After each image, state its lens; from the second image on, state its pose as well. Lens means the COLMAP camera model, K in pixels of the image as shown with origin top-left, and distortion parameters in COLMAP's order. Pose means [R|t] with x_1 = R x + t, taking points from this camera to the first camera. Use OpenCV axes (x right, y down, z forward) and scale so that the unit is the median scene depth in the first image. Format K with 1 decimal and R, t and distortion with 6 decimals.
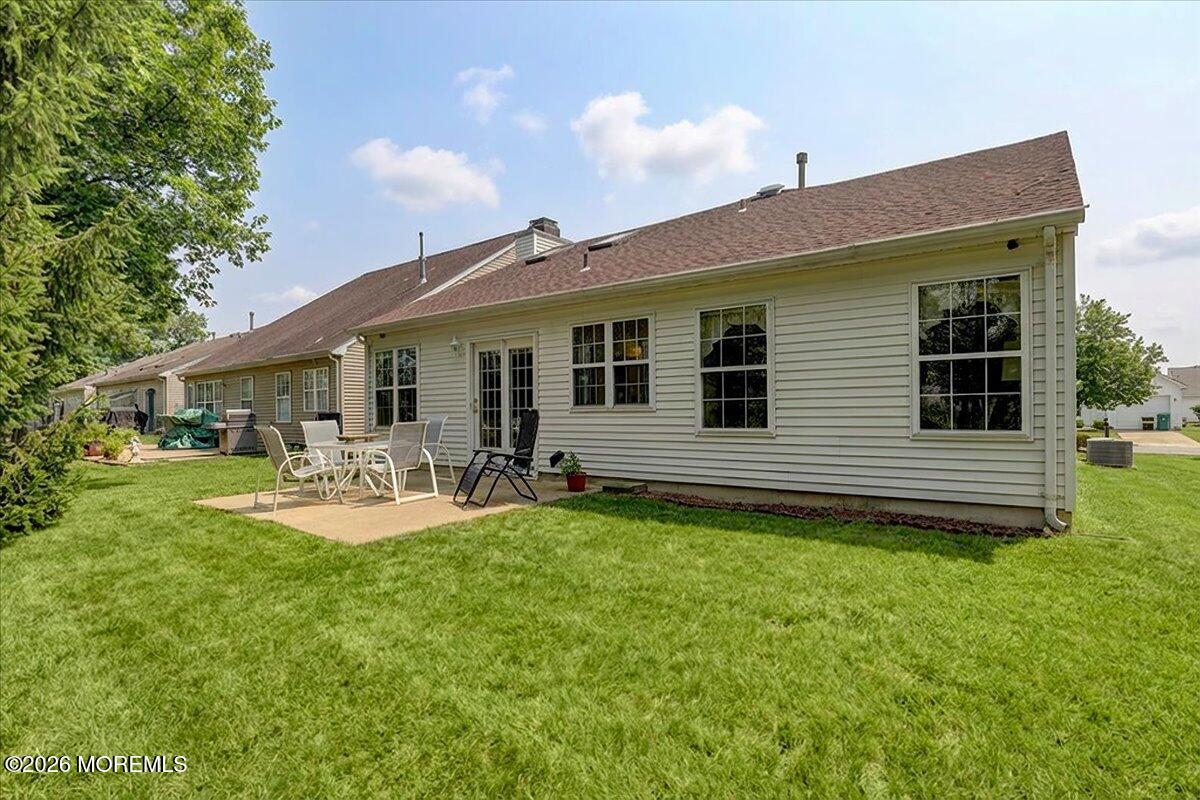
lens RADIAL K [[559.9, 0, 595.1], [0, 559.9, 410.3], [0, 0, 1]] dist [-0.022099, -0.000135]
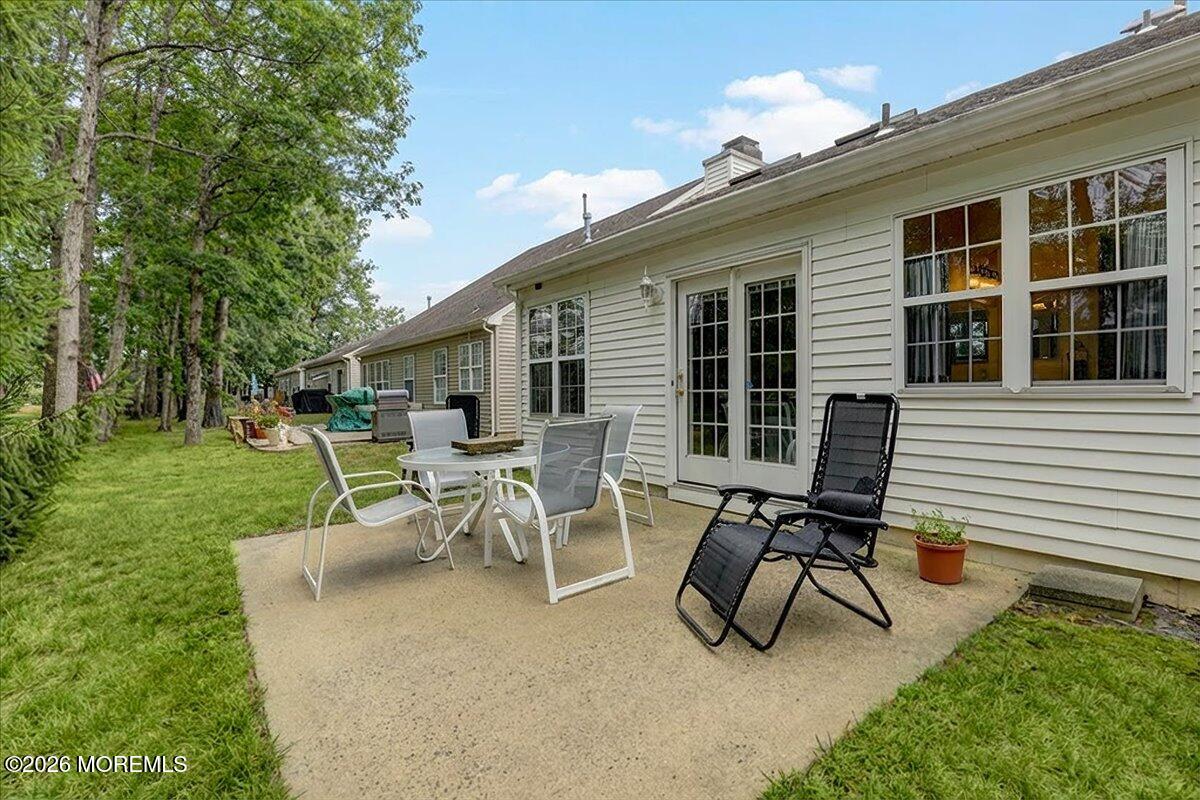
lens RADIAL K [[559.9, 0, 595.1], [0, 559.9, 410.3], [0, 0, 1]] dist [-0.022099, -0.000135]
pose [[0.960552, 0.009633, -0.277933, -0.135007], [0.000917, 0.999285, 0.037802, -0.004234], [0.278098, -0.036566, 0.959856, 0.397748]]
